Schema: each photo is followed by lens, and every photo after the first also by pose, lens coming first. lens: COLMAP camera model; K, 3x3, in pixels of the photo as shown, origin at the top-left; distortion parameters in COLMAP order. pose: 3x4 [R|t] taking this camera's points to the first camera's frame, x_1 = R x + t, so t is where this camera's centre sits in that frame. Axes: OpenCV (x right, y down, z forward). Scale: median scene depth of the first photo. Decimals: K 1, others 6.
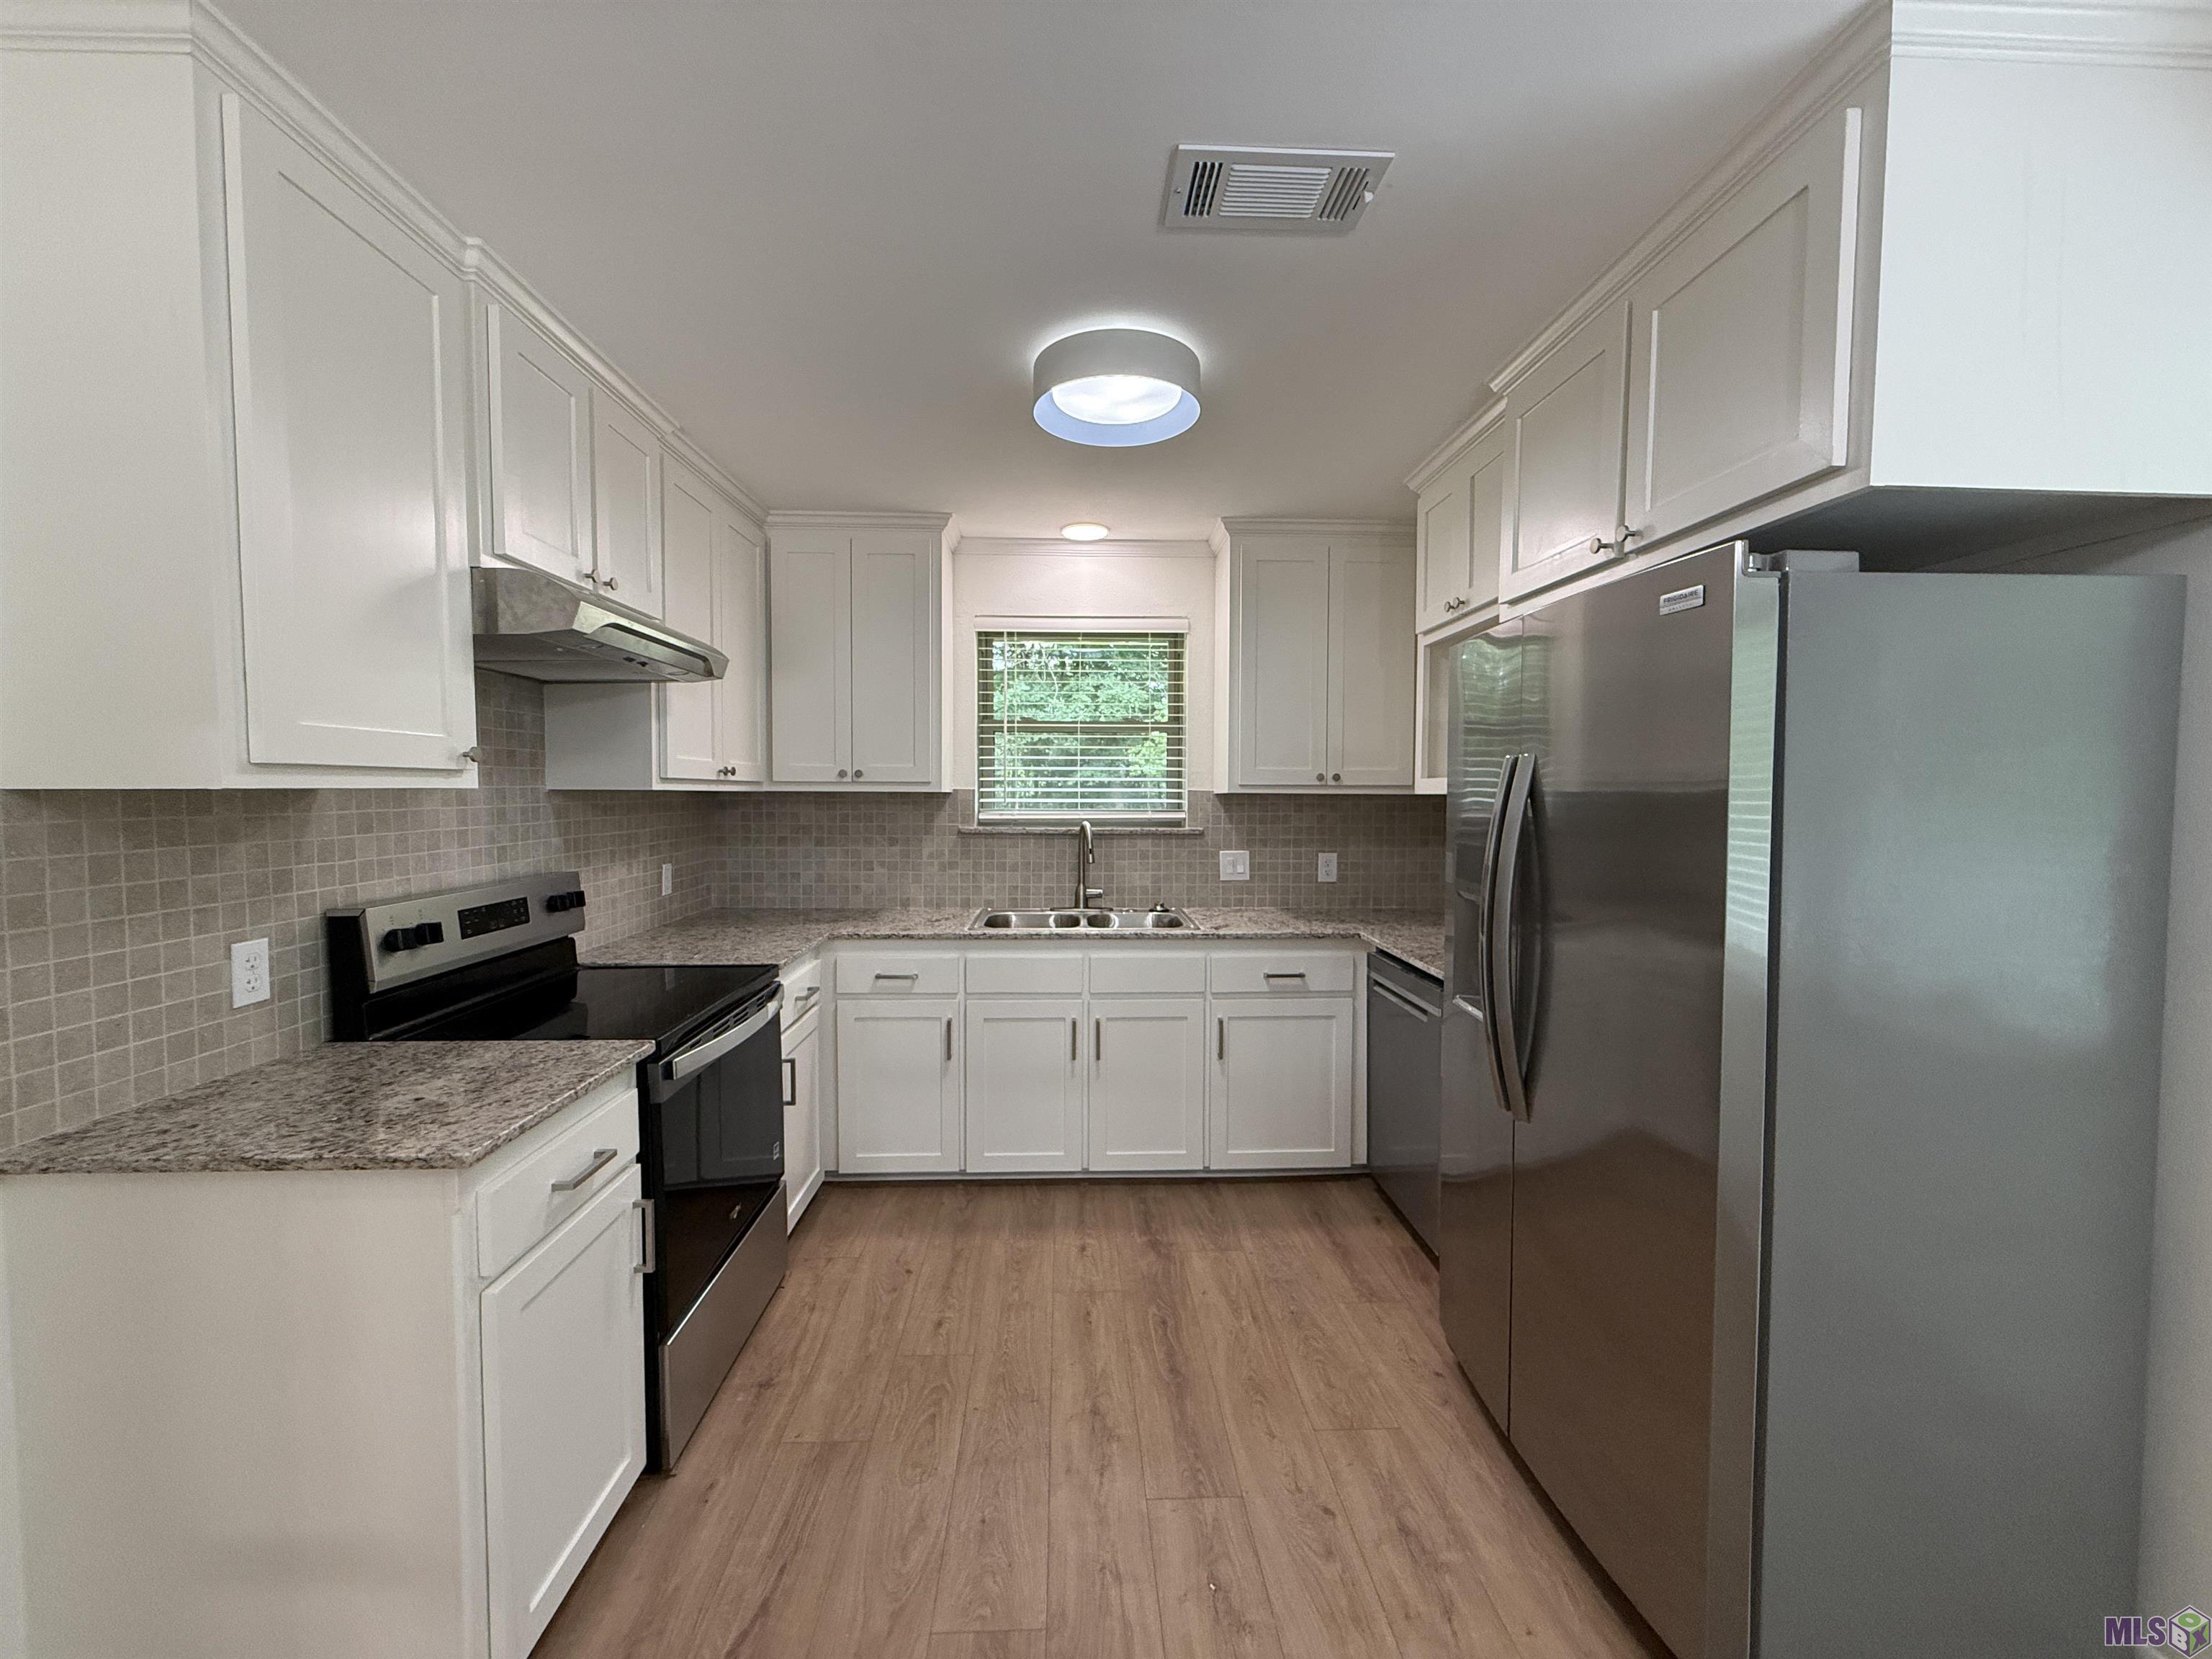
lens RADIAL K [[882.1, 0, 1099.1], [0, 882.1, 829.2], [0, 0, 1]] dist [-0.002839, 0.000569]
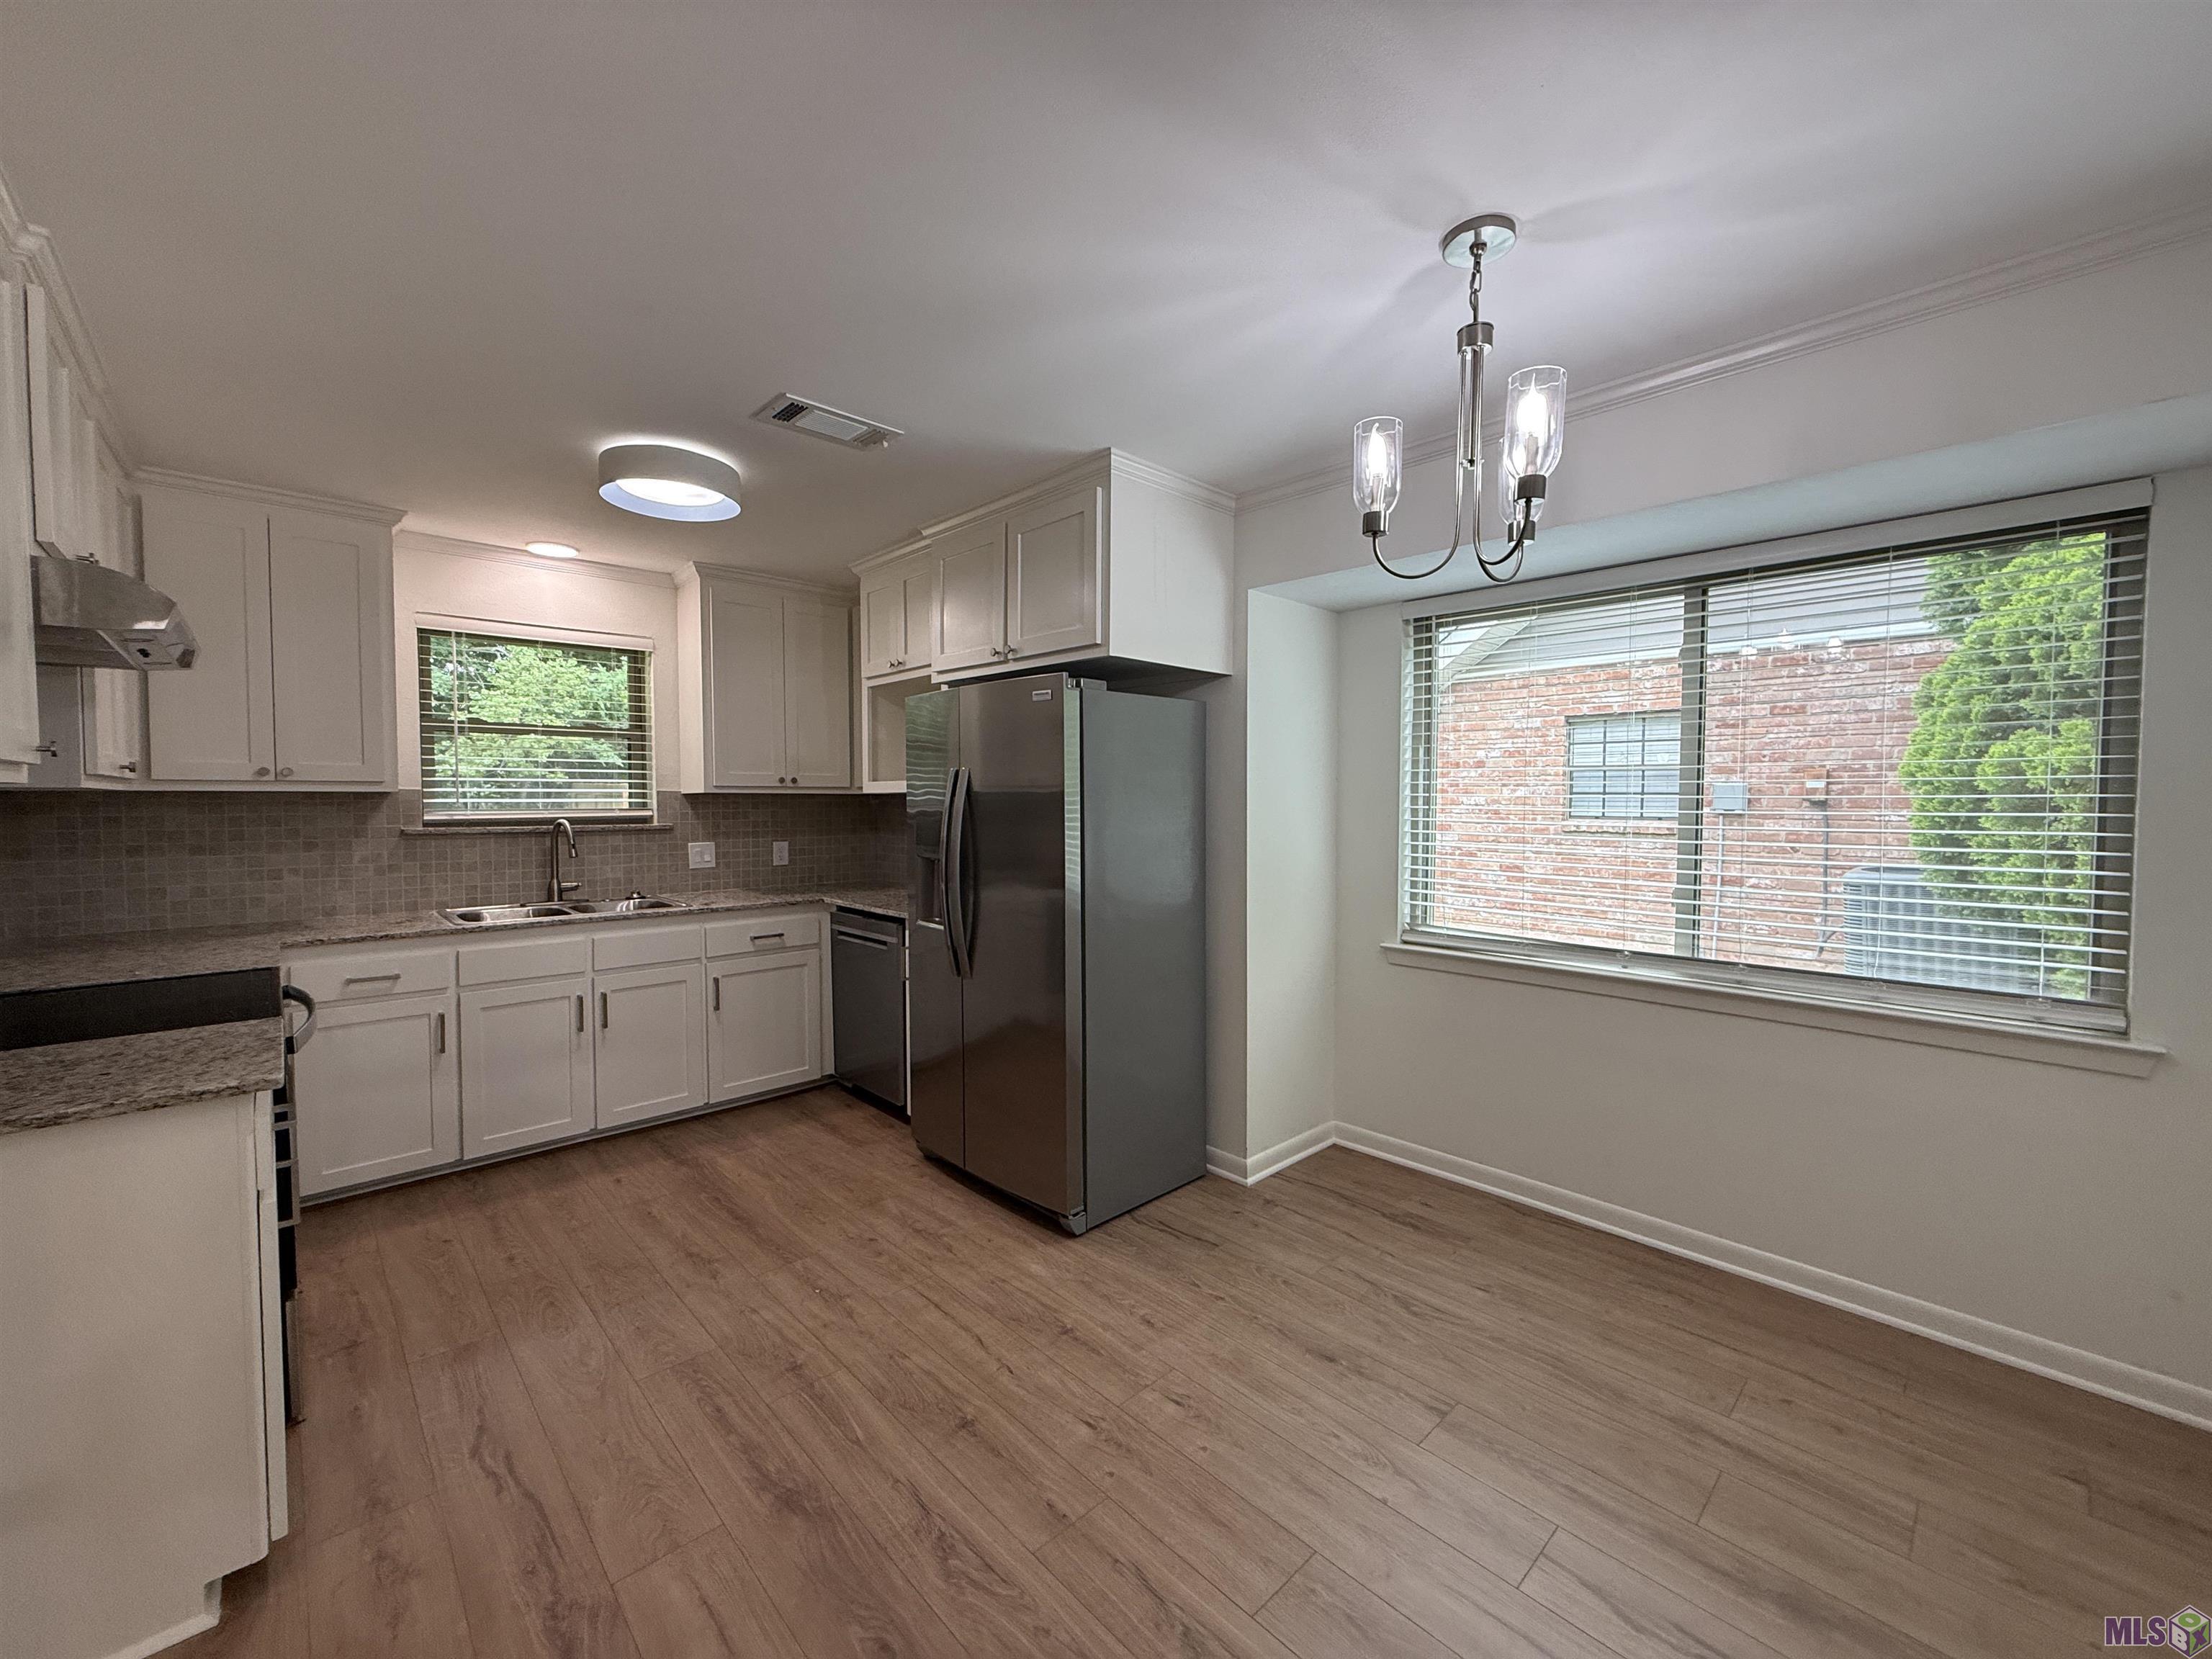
lens RADIAL K [[882.1, 0, 1107.5], [0, 882.1, 827.9], [0, 0, 1]] dist [-0.002839, 0.000569]
pose [[0.752056, -0.026410, 0.658570, -0.254463], [0.030277, 0.999526, 0.005508, 0.017833], [-0.658404, 0.015798, 0.752499, -0.279452]]
